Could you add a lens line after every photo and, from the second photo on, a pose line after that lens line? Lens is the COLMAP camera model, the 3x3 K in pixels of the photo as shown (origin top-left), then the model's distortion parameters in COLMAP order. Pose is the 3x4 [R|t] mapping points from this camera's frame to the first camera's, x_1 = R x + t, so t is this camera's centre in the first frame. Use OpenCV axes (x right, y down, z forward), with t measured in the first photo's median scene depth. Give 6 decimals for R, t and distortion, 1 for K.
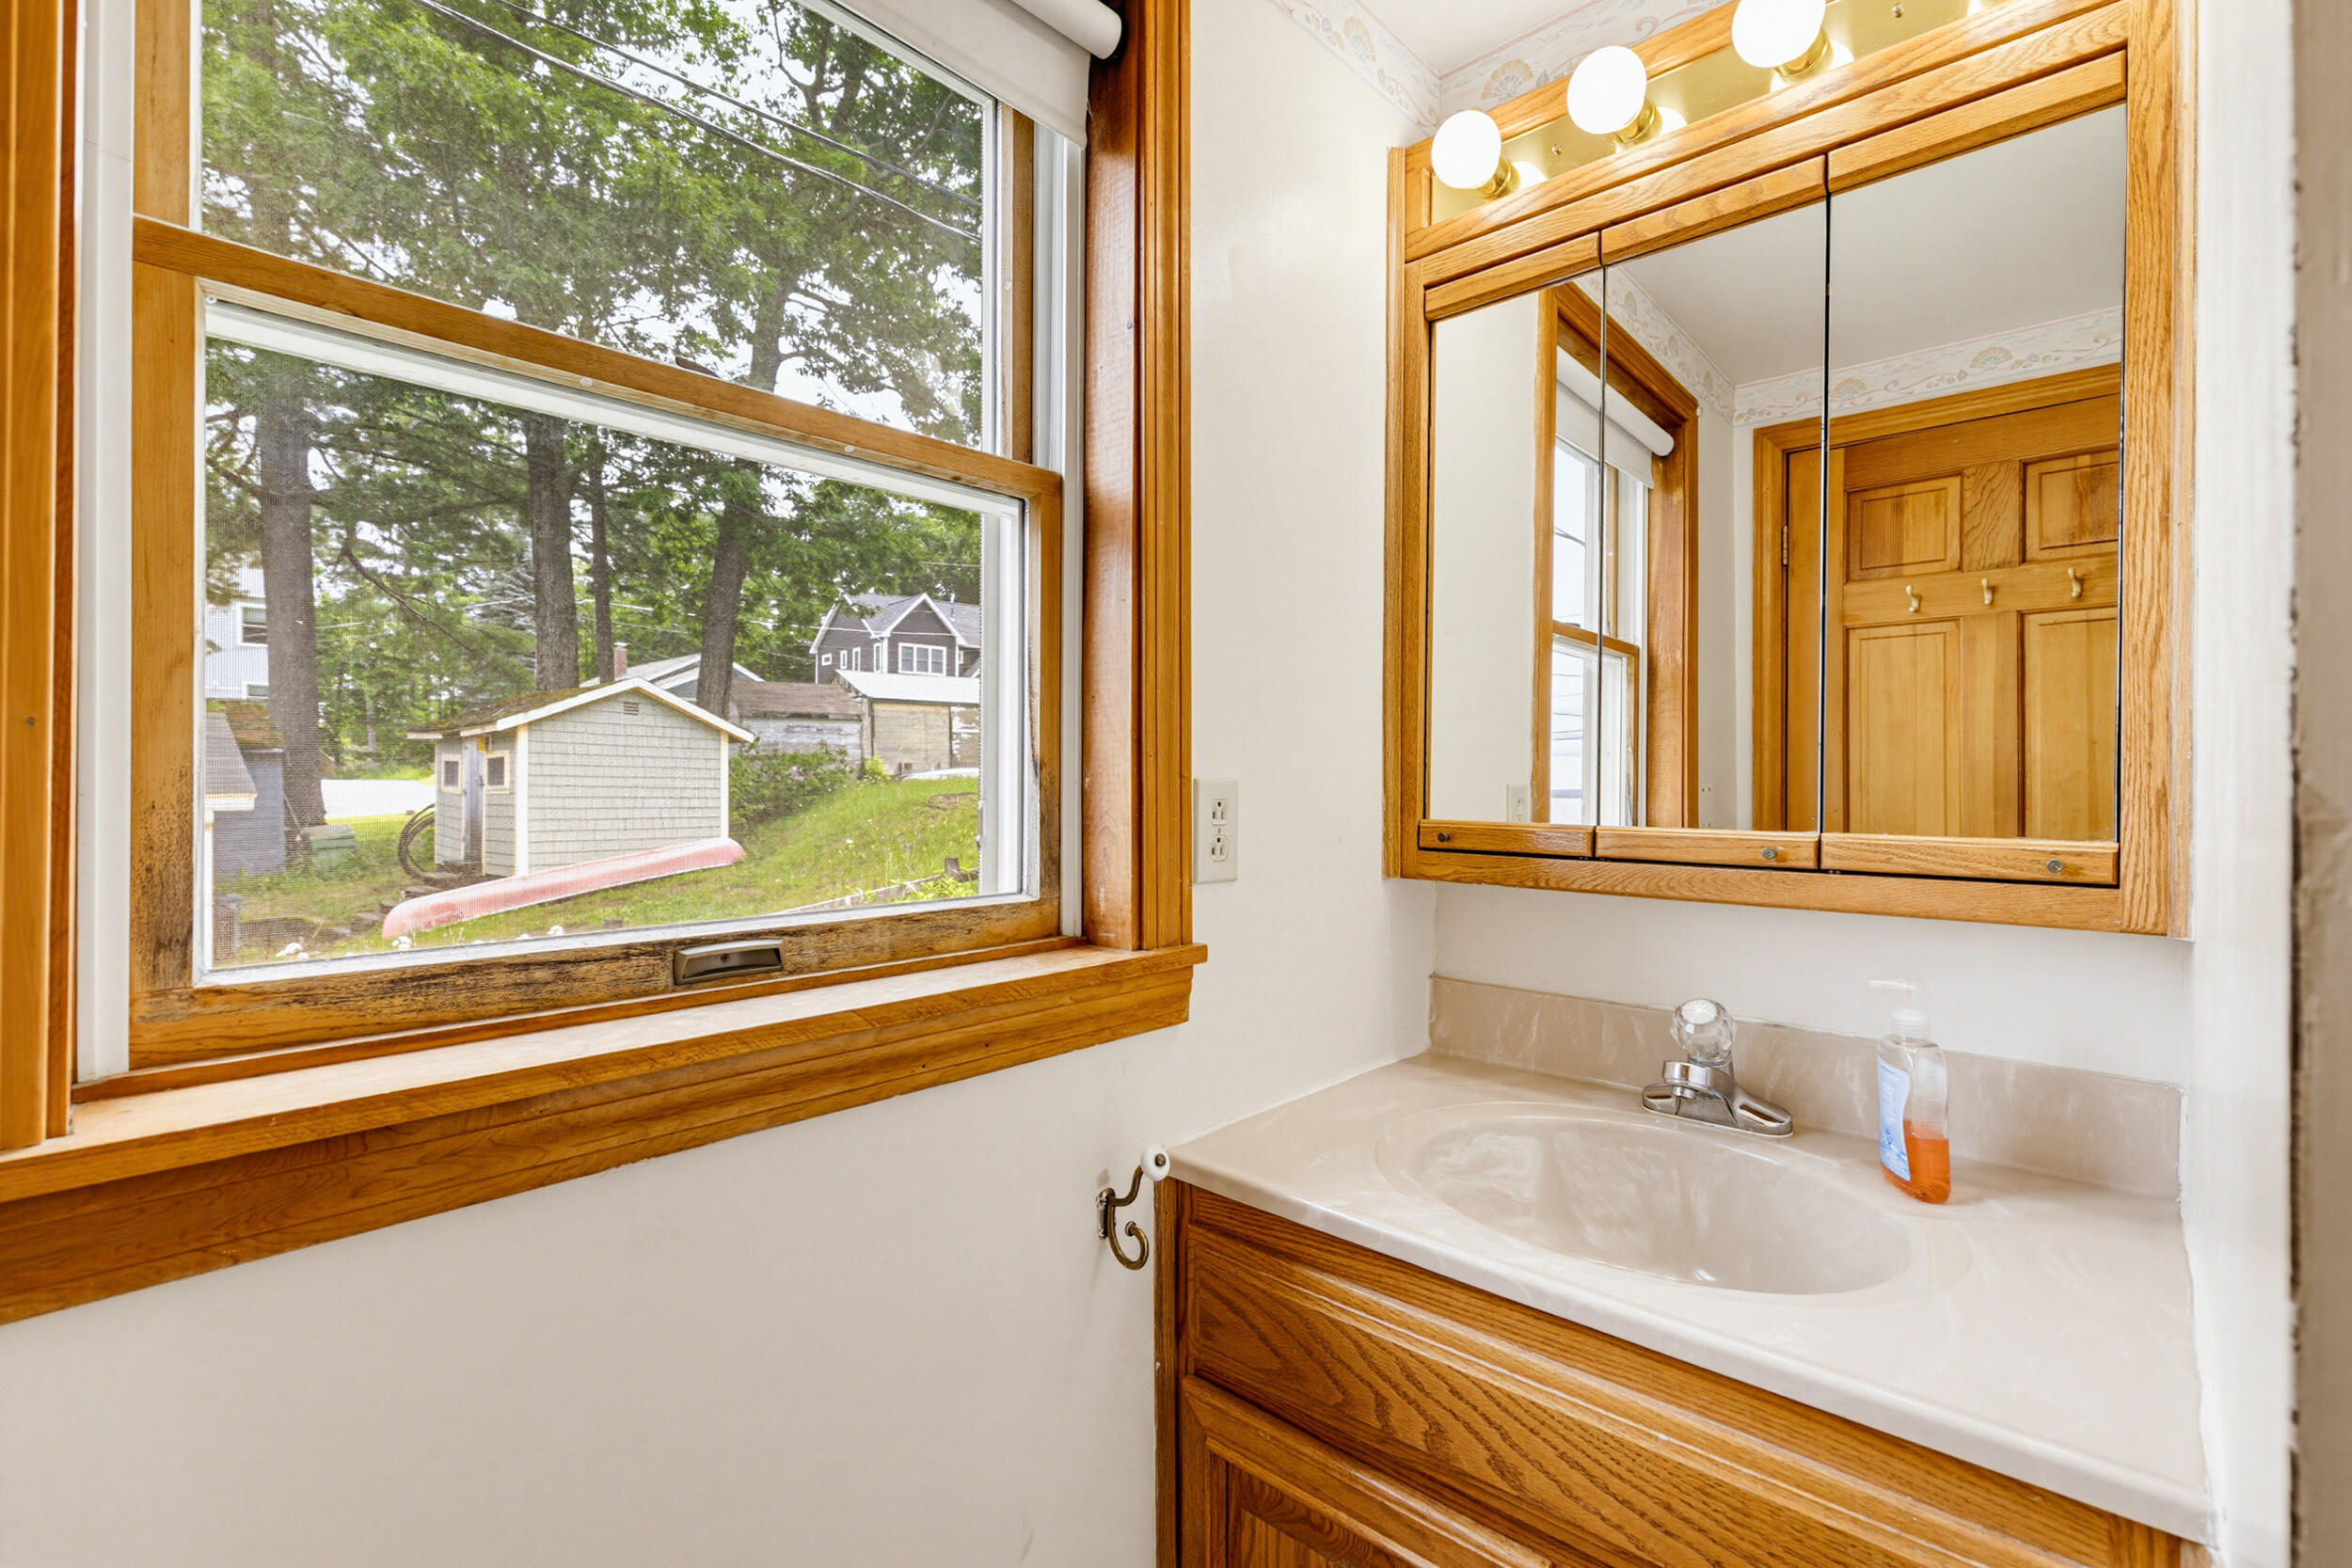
lens RADIAL K [[1060.1, 0, 1184.6], [0, 1060.1, 780.8], [0, 0, 1]] dist [0.004892, -0.000424]
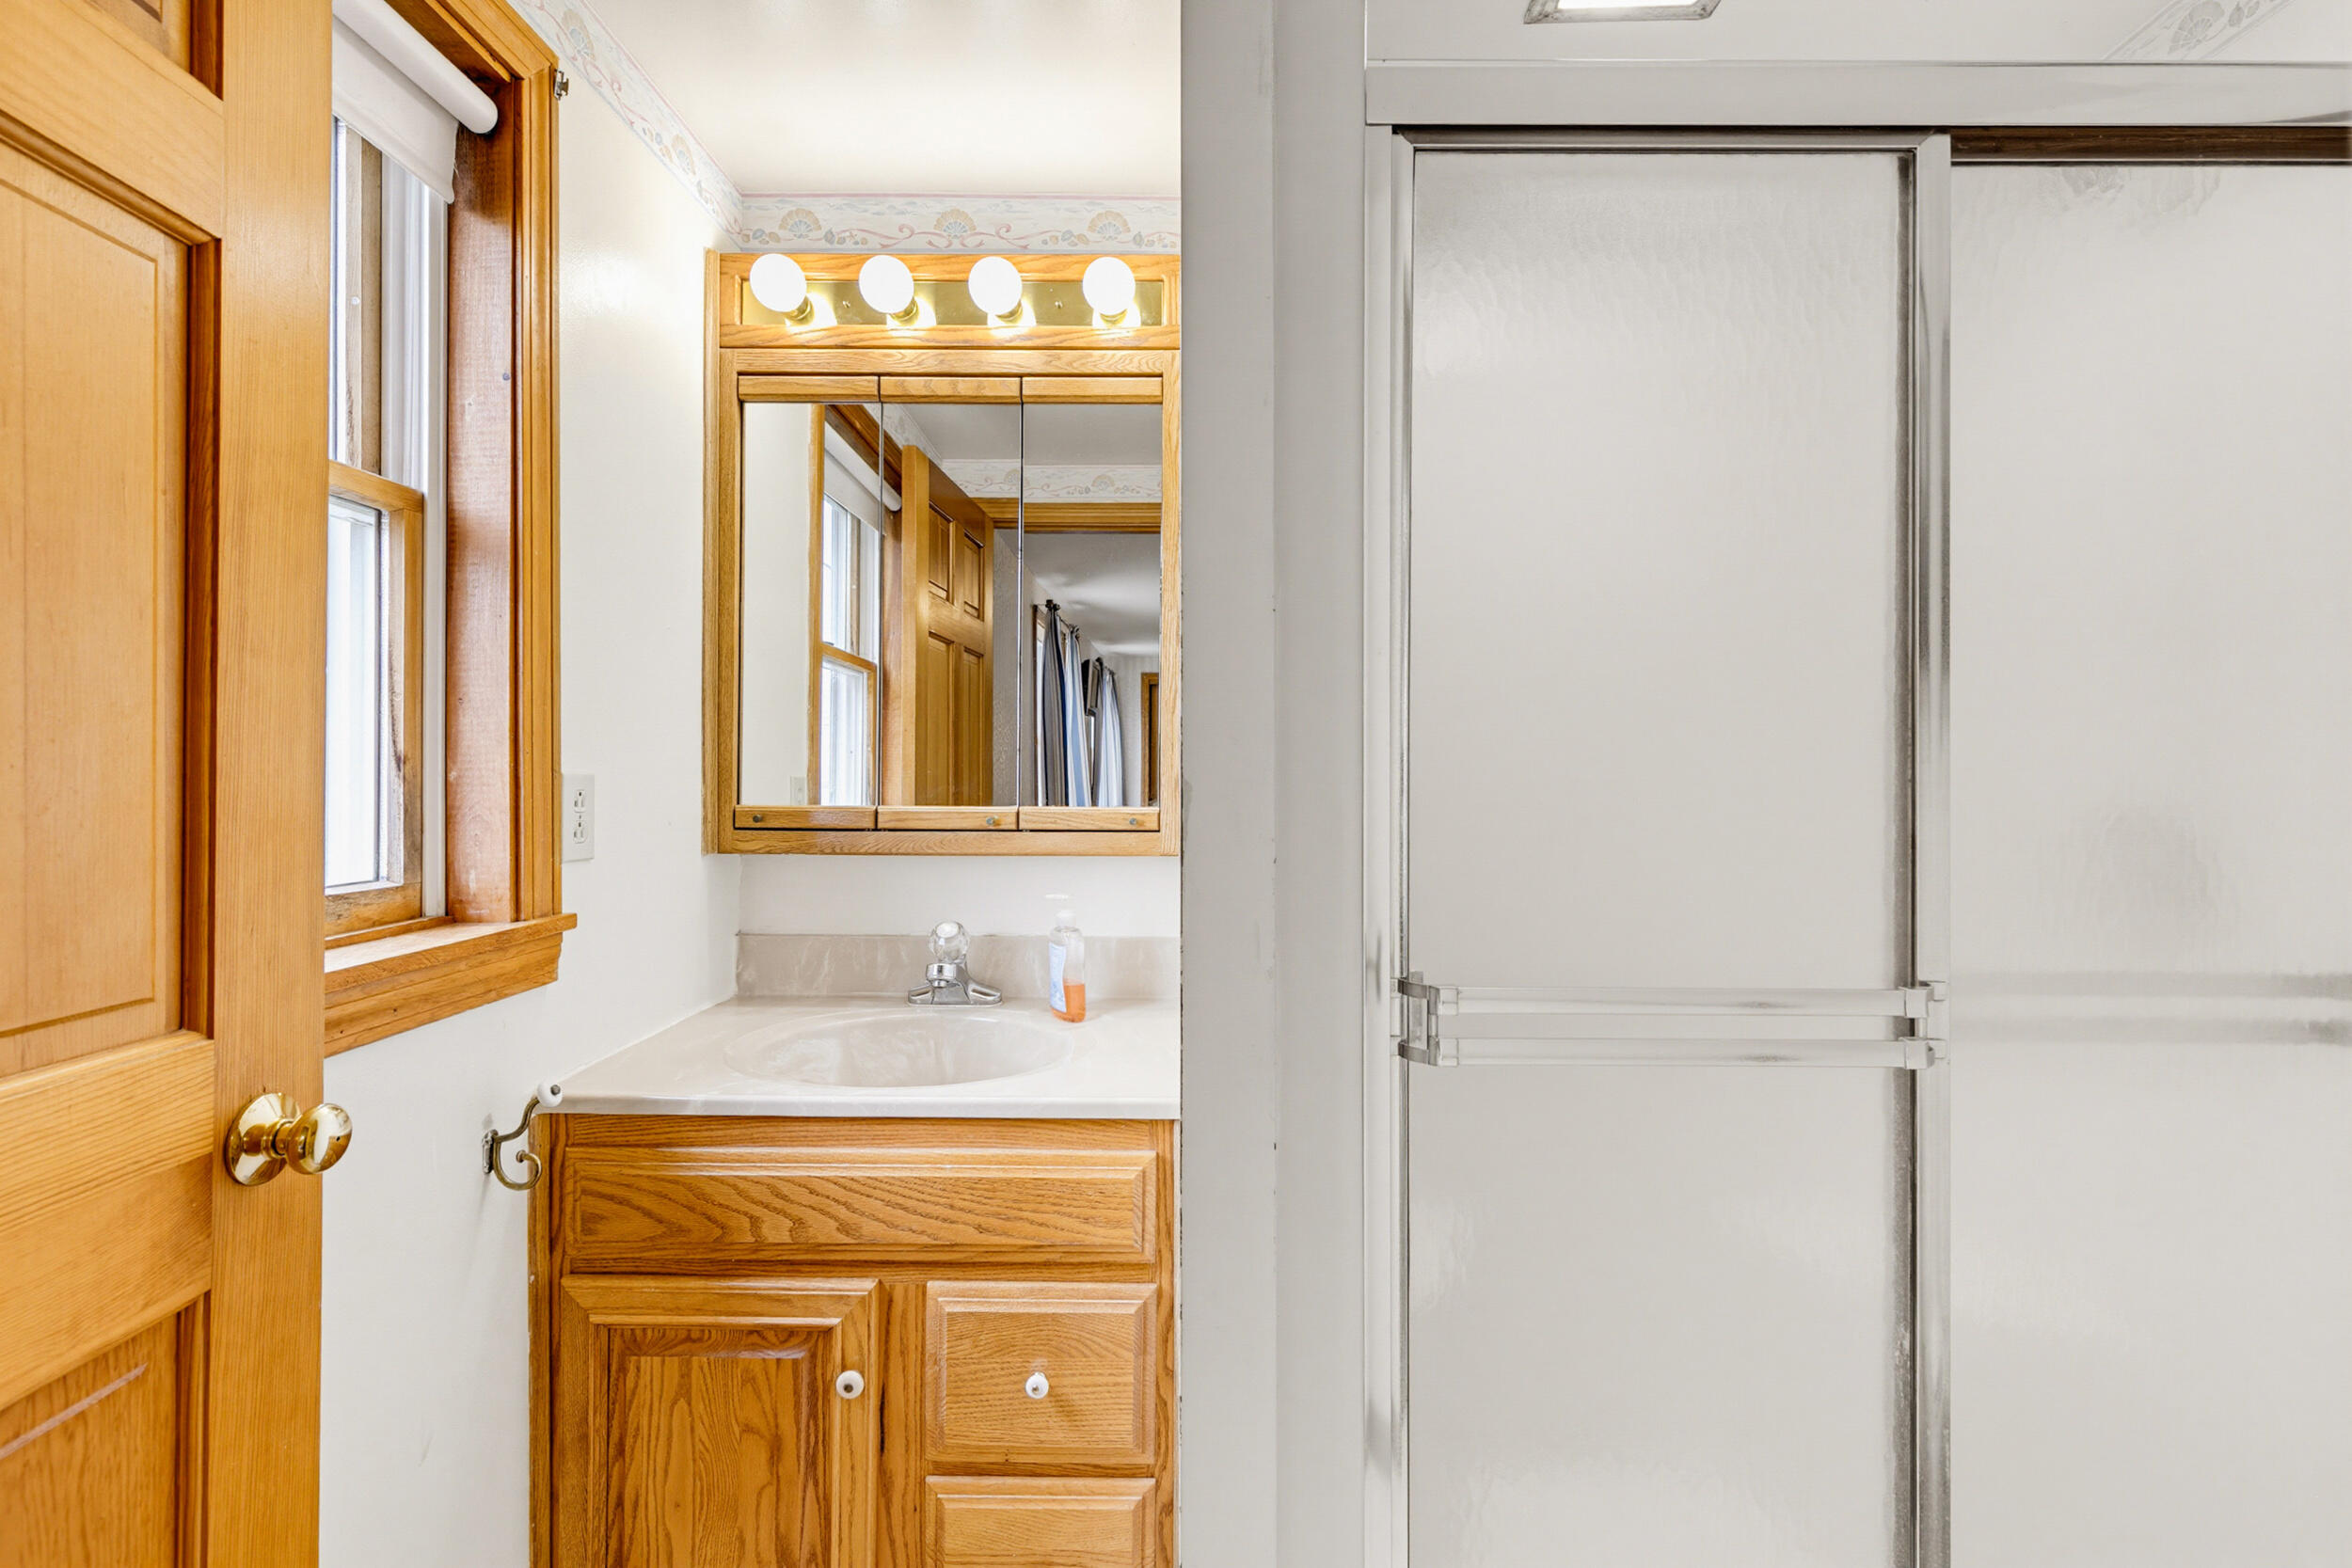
lens RADIAL K [[1060.1, 0, 1184.6], [0, 1060.1, 780.8], [0, 0, 1]] dist [0.004892, -0.000424]
pose [[0.747480, -0.005925, 0.664258, -0.259429], [-0.001035, 0.999949, 0.010083, -0.005559], [-0.664283, -0.008225, 0.747436, -0.336425]]
